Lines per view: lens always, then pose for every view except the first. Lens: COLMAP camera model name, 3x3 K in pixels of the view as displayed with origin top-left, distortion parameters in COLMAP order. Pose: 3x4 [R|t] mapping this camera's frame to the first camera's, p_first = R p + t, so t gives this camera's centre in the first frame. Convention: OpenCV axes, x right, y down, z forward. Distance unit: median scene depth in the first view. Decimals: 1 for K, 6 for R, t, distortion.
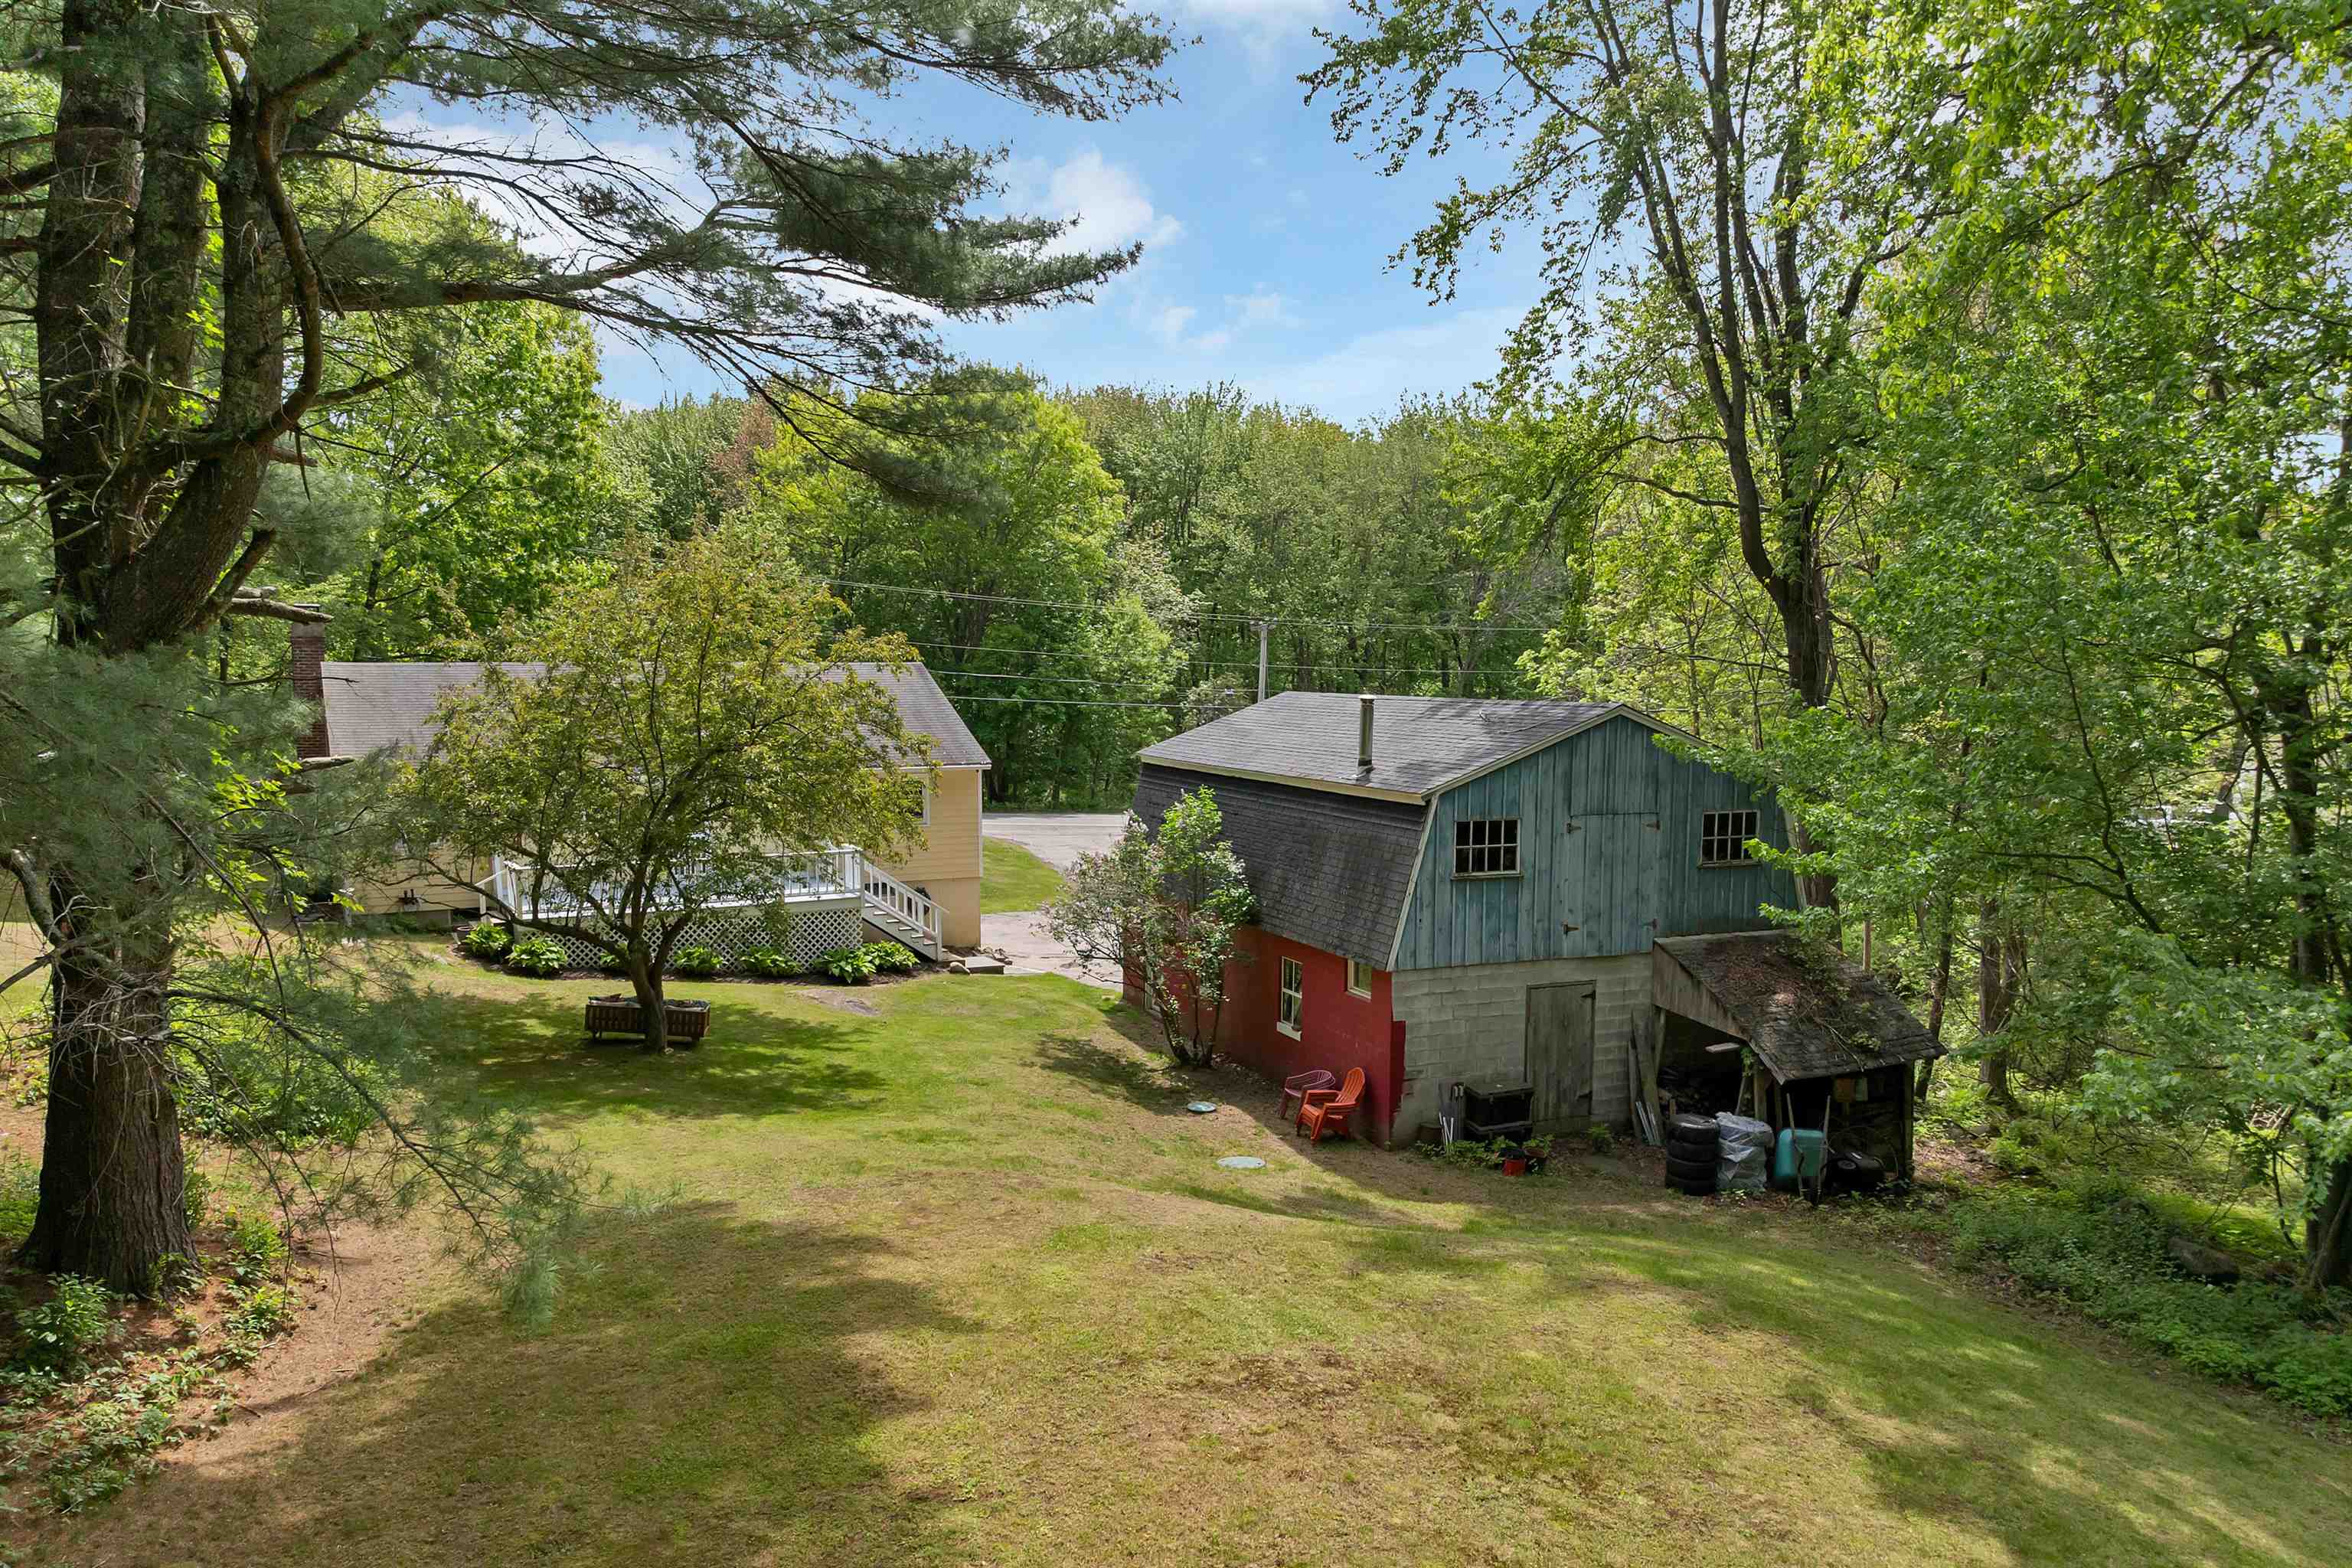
lens RADIAL K [[1680.7, 0, 1176.9], [0, 1680.7, 881.6], [0, 0, 1]] dist [-0.042672, -0.001508]
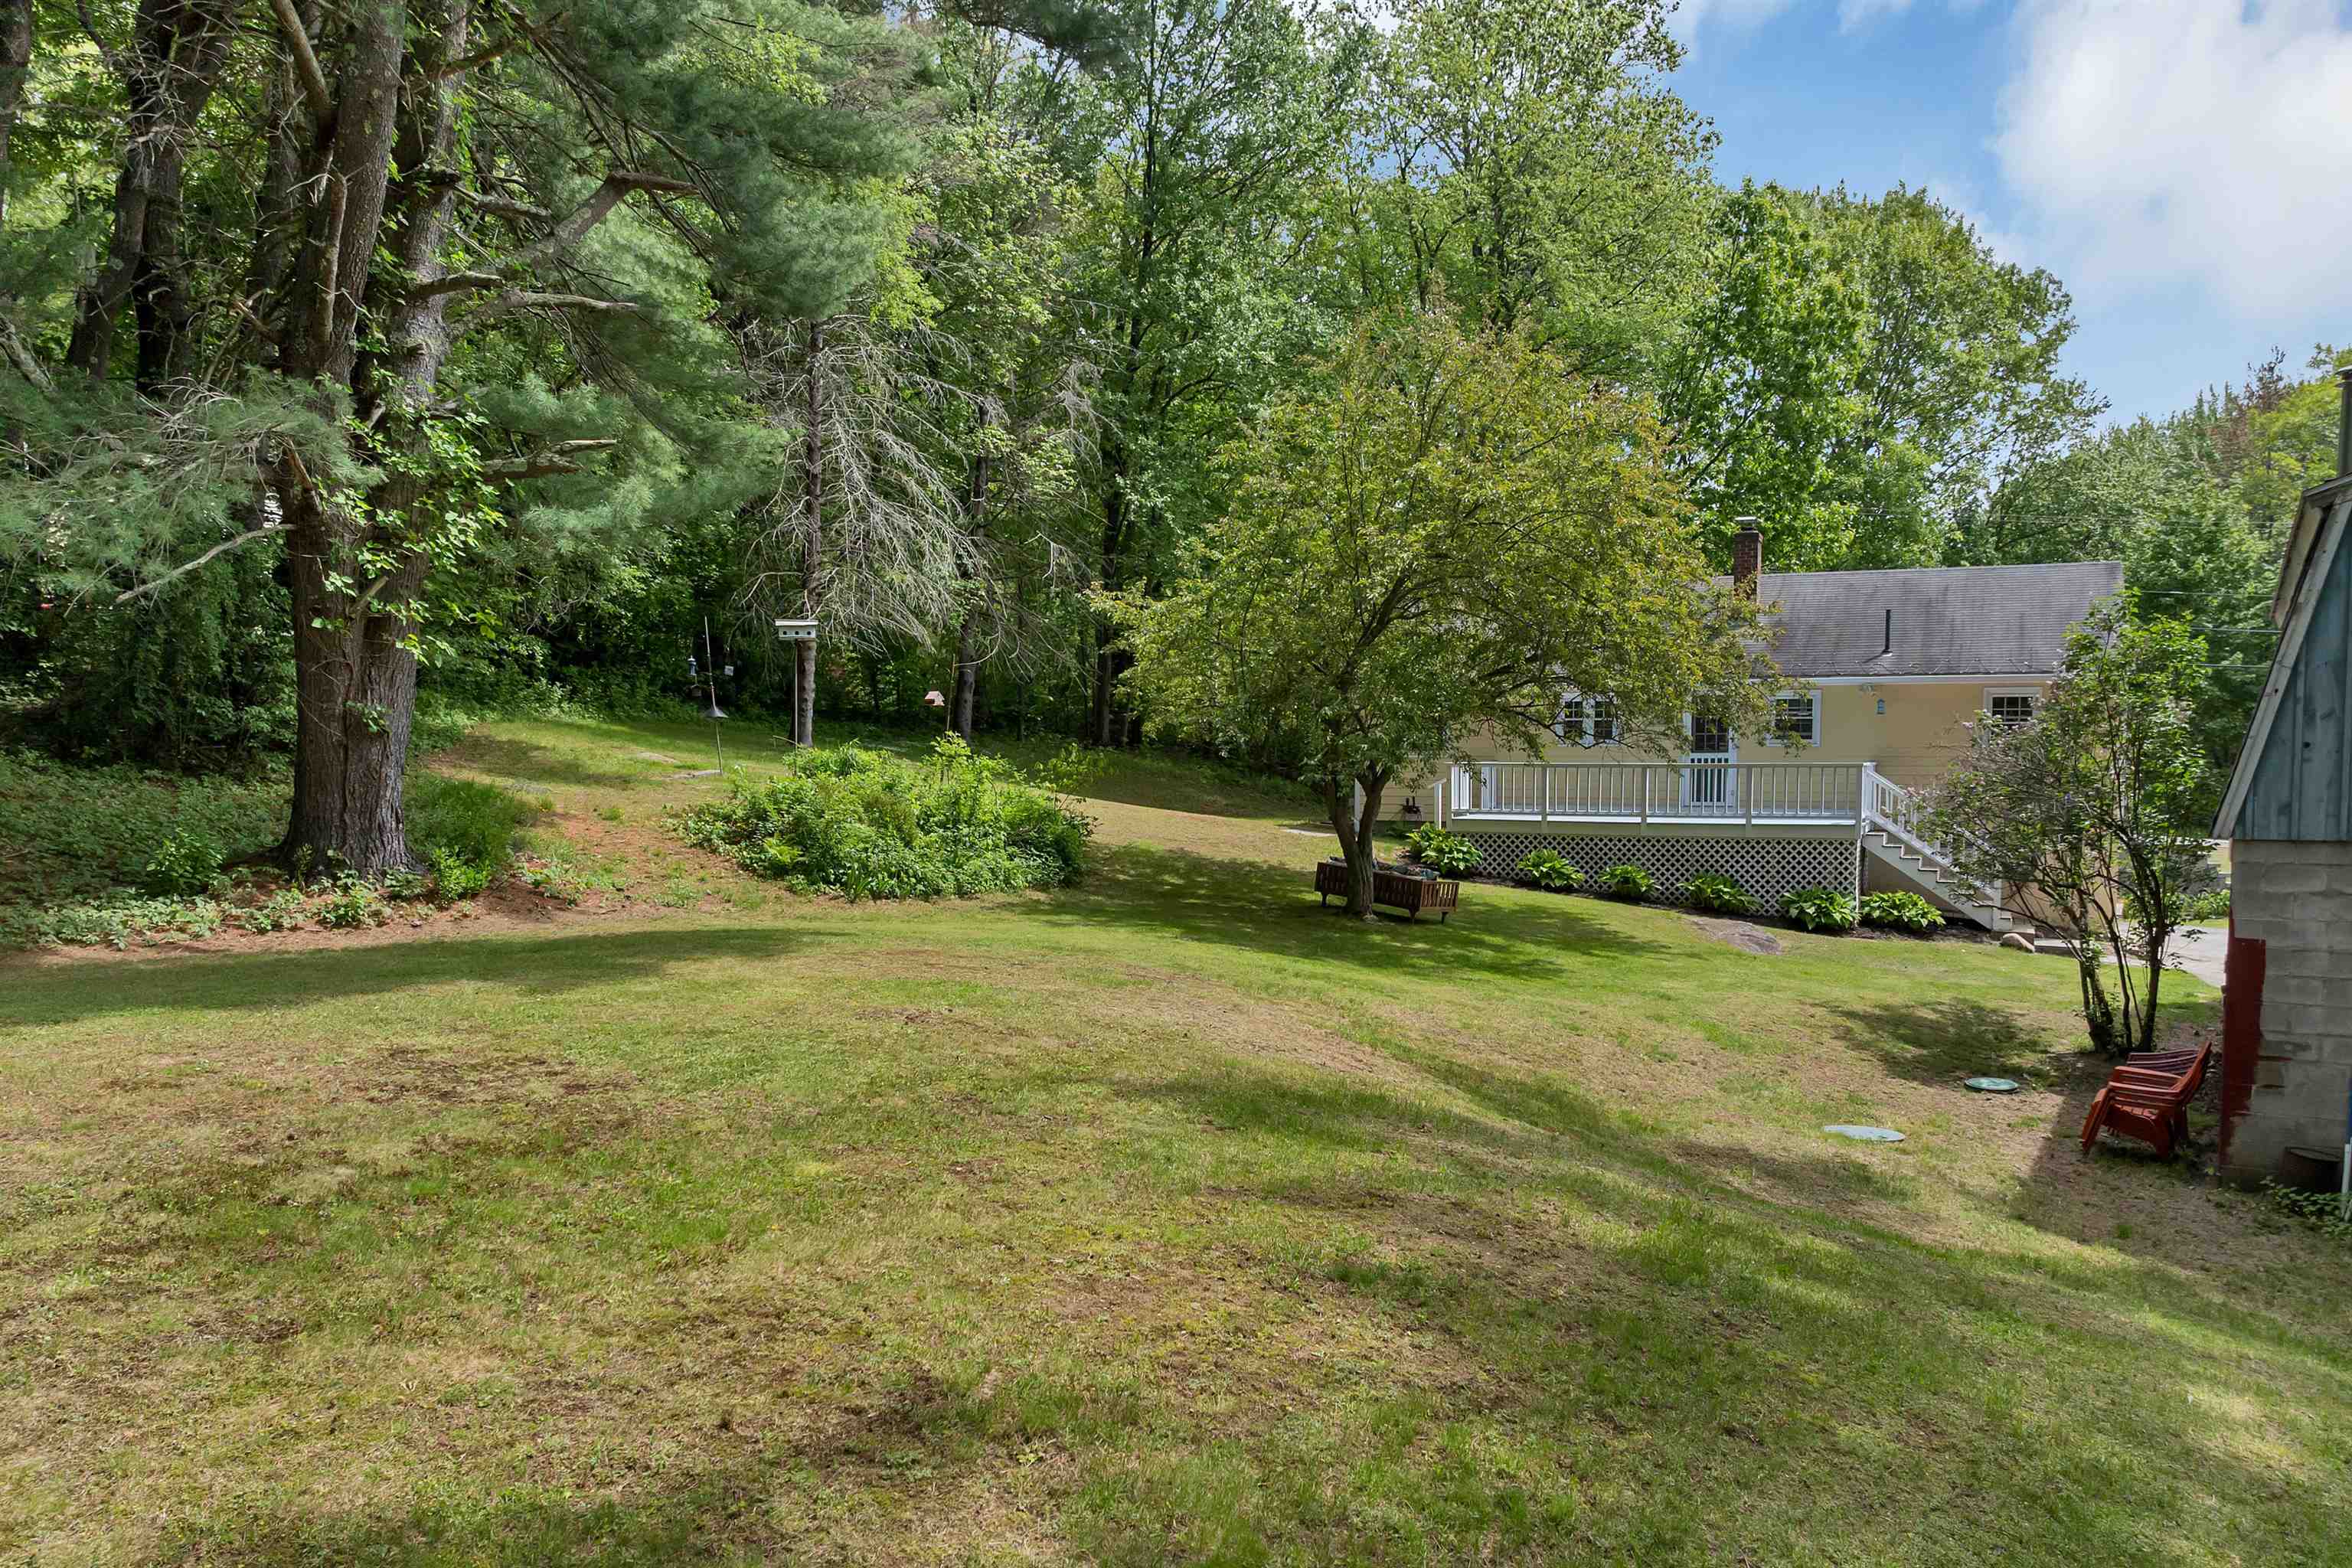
lens RADIAL K [[1680.7, 0, 1176.9], [0, 1680.7, 881.6], [0, 0, 1]] dist [-0.042672, -0.001508]
pose [[0.578693, 0.053543, -0.813786, 0.246751], [-0.106975, 0.994205, -0.010658, 0.074226], [0.808499, 0.093223, 0.581067, 0.304403]]
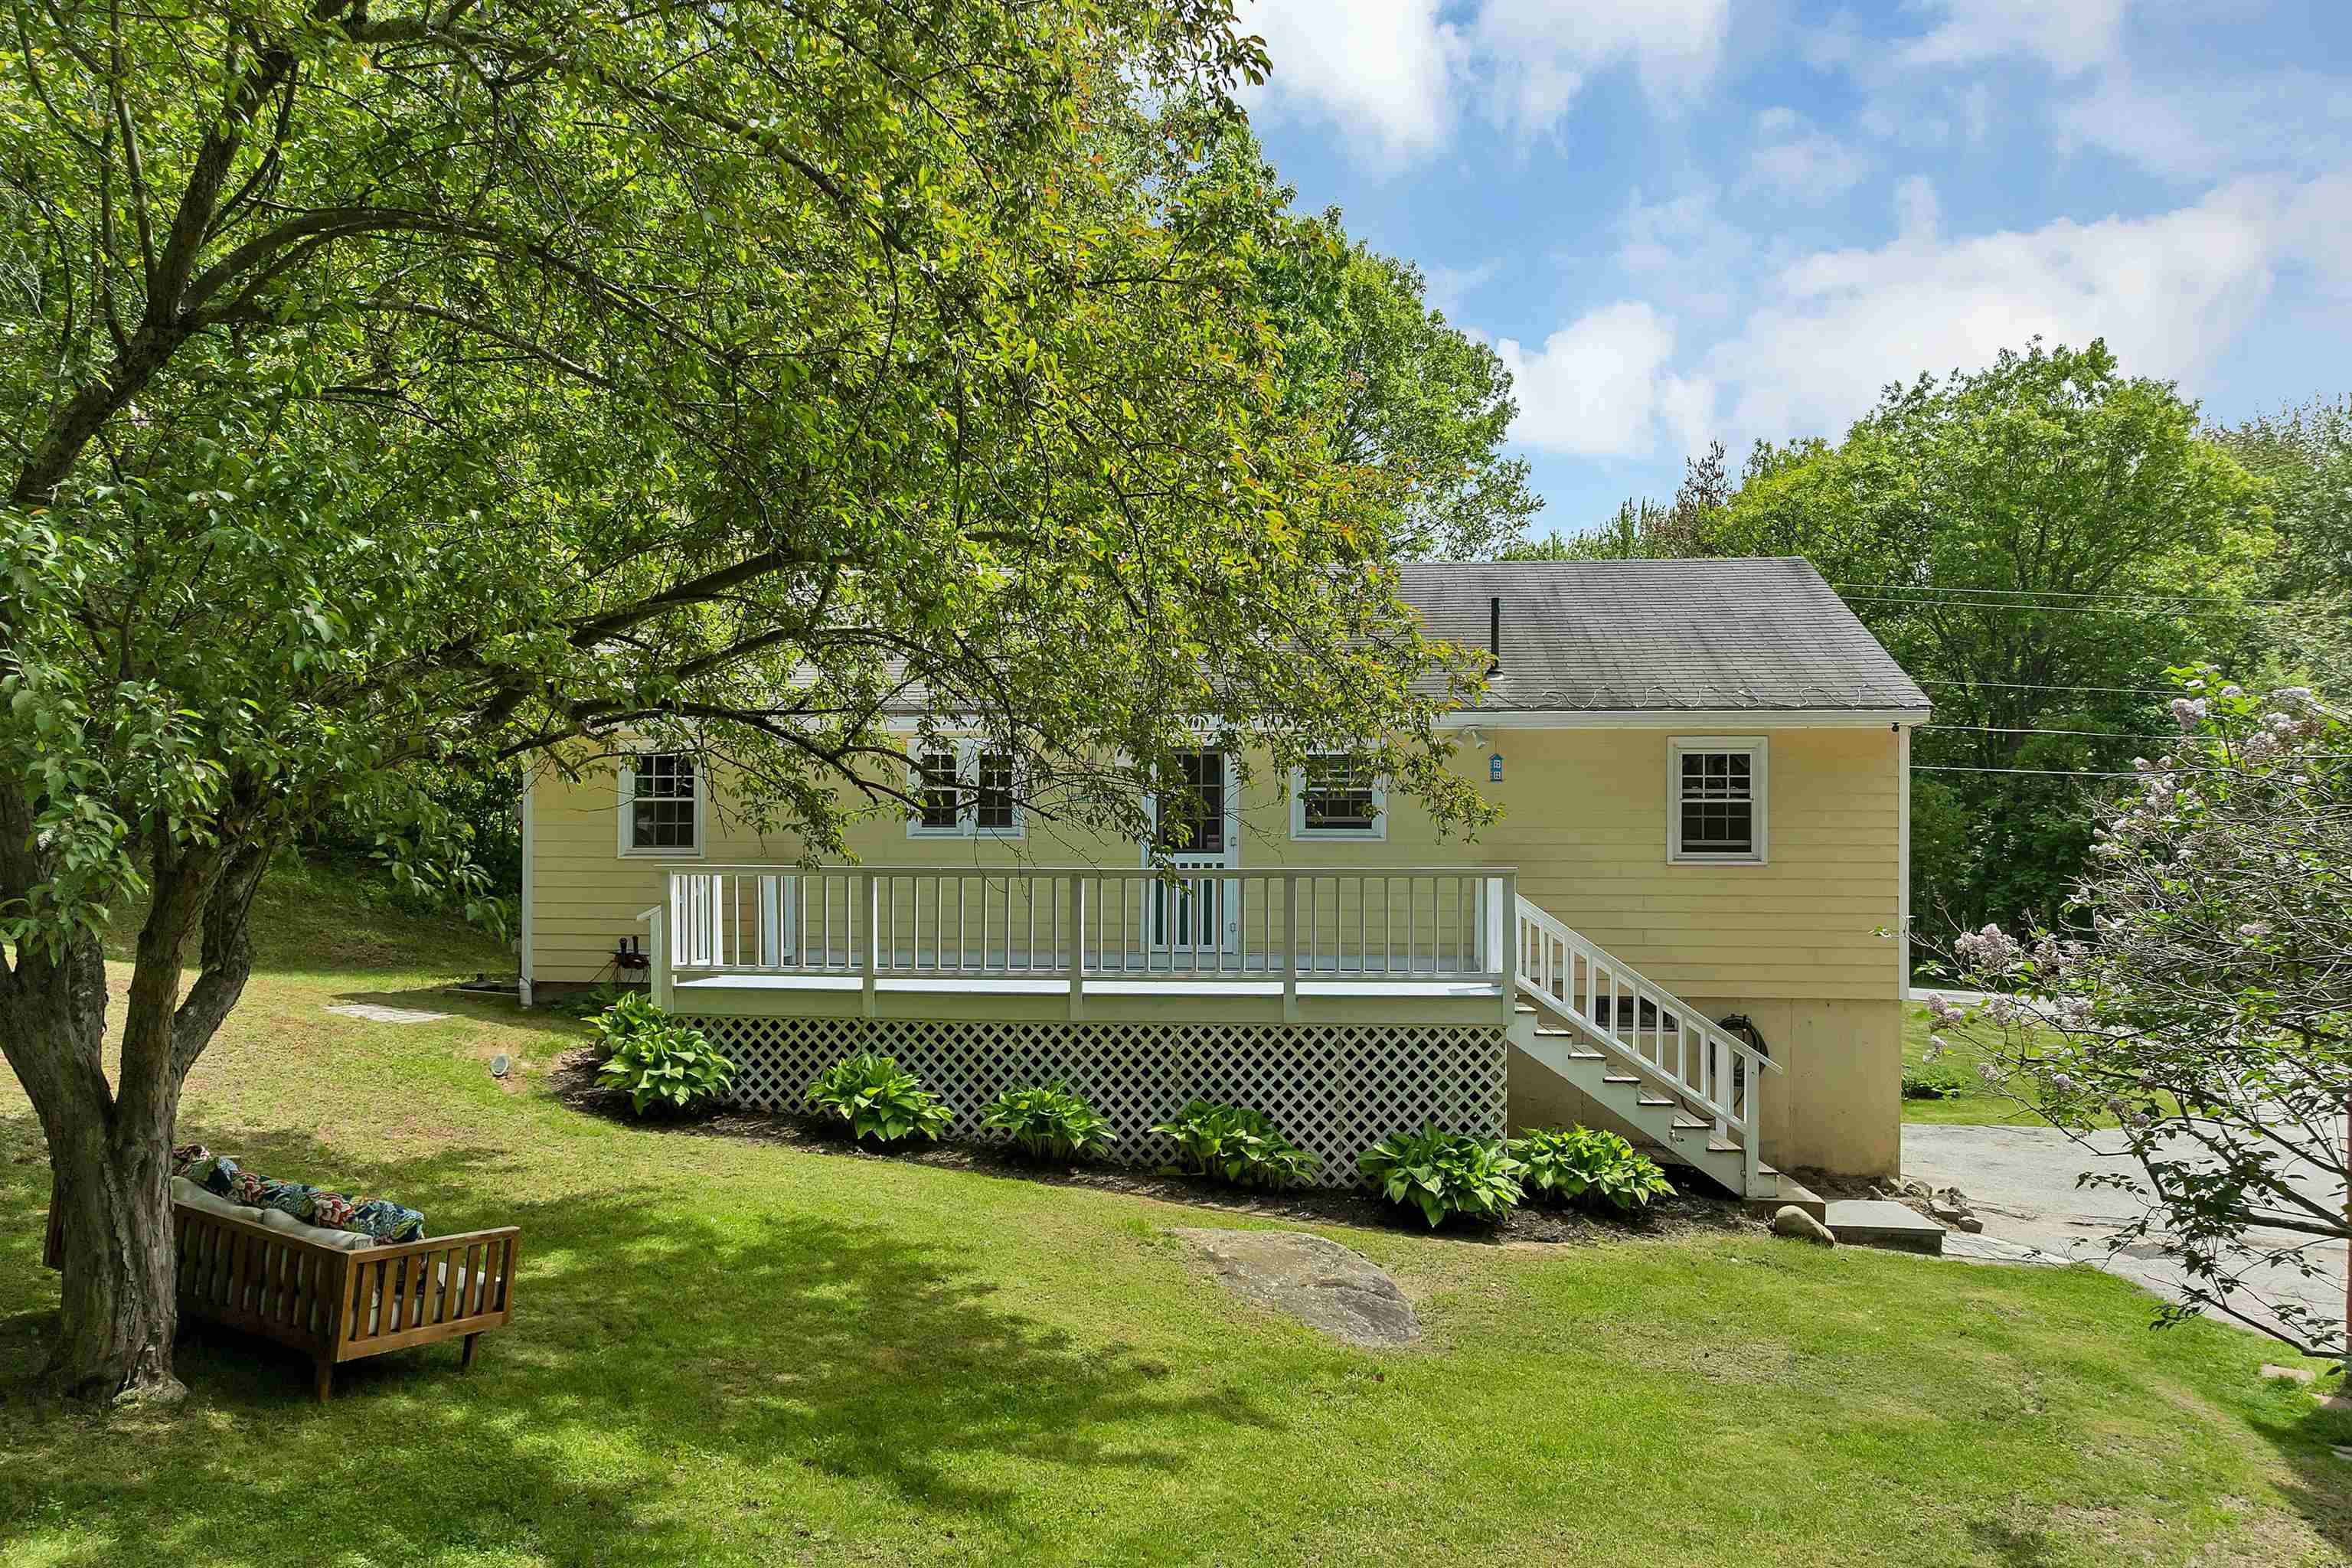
lens RADIAL K [[1680.7, 0, 1176.9], [0, 1680.7, 881.6], [0, 0, 1]] dist [-0.042672, -0.001508]
pose [[0.819761, -0.002739, -0.572700, -0.035133], [-0.078977, 0.989894, -0.117782, 0.032590], [0.567235, 0.141783, 0.811260, 0.641822]]
